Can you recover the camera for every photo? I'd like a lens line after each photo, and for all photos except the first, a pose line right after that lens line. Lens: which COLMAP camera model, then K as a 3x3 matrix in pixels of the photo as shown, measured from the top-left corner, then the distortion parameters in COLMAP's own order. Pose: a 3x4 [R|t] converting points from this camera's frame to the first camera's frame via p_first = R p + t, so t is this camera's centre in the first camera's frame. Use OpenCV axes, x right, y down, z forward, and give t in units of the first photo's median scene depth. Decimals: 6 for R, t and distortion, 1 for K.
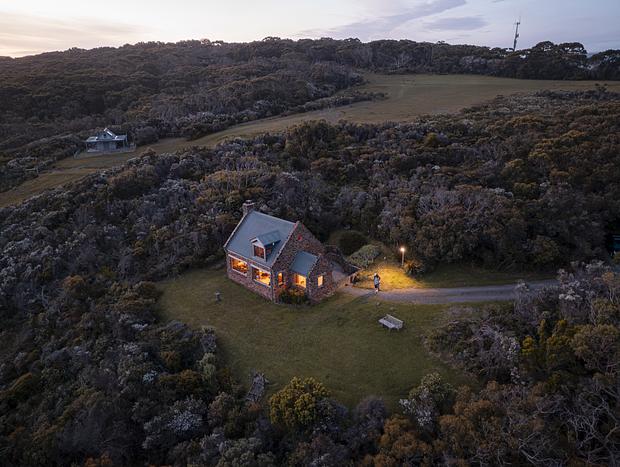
lens RADIAL K [[454.8, 0, 310.0], [0, 454.8, 233.5], [0, 0, 1]] dist [-0.050650, 0.003384]
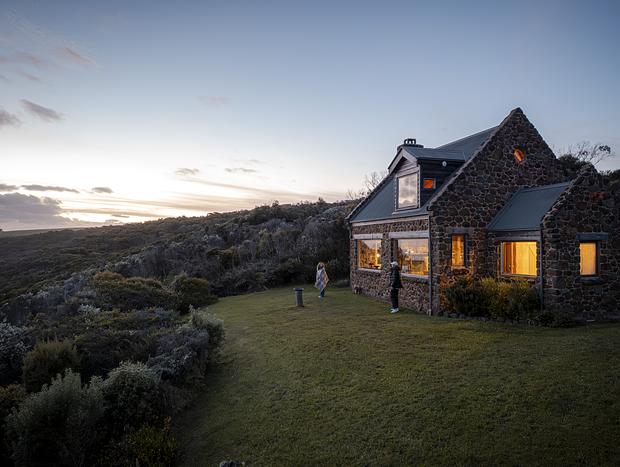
lens RADIAL K [[454.8, 0, 310.0], [0, 454.8, 233.5], [0, 0, 1]] dist [-0.050650, 0.003384]
pose [[0.885589, -0.002923, -0.464461, -0.003577], [-0.154577, 0.941123, -0.300655, 0.209745], [0.437994, 0.338052, 0.832996, 0.652500]]
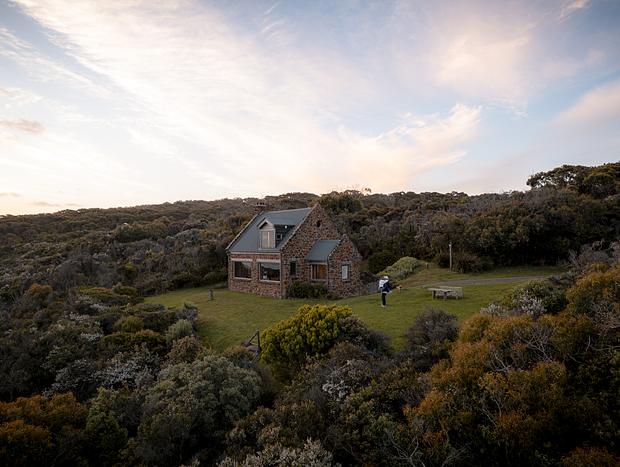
lens RADIAL K [[454.8, 0, 310.0], [0, 454.8, 233.5], [0, 0, 1]] dist [-0.050650, 0.003384]
pose [[0.998318, 0.001838, -0.057942, 0.008467], [-0.021552, 0.939624, -0.341530, 0.305369], [0.053815, 0.342204, 0.938083, 0.255636]]
